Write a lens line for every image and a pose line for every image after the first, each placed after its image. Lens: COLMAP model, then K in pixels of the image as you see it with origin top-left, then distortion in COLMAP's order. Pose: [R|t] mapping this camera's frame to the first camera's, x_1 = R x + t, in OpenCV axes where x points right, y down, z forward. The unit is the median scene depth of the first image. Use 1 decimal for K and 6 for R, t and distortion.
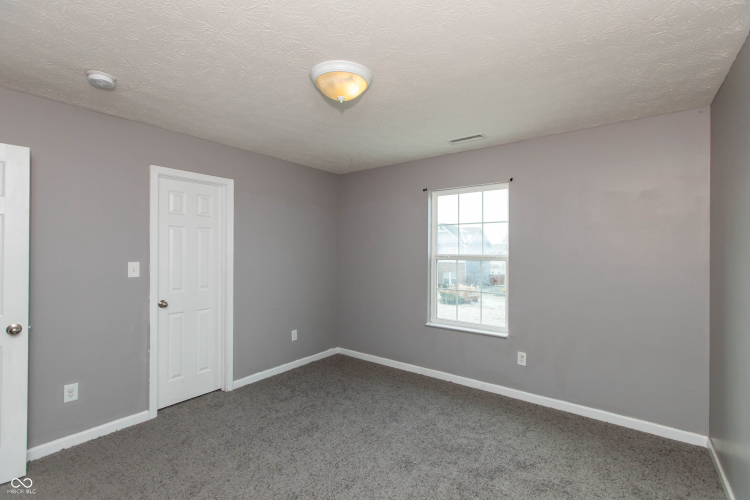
lens RADIAL K [[344.5, 0, 398.3], [0, 344.5, 254.6], [0, 0, 1]] dist [-0.003637, -0.000701]
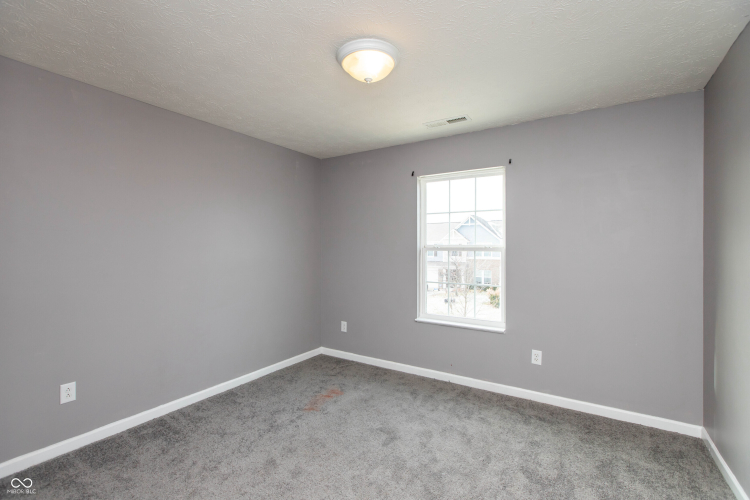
lens RADIAL K [[344.5, 0, 369.1], [0, 344.5, 254.9], [0, 0, 1]] dist [-0.003637, -0.000701]
pose [[0.997826, -0.010710, 0.065030, -0.109332], [0.008988, 0.999603, 0.026715, -0.001601], [-0.065290, -0.026073, 0.997526, 0.081451]]
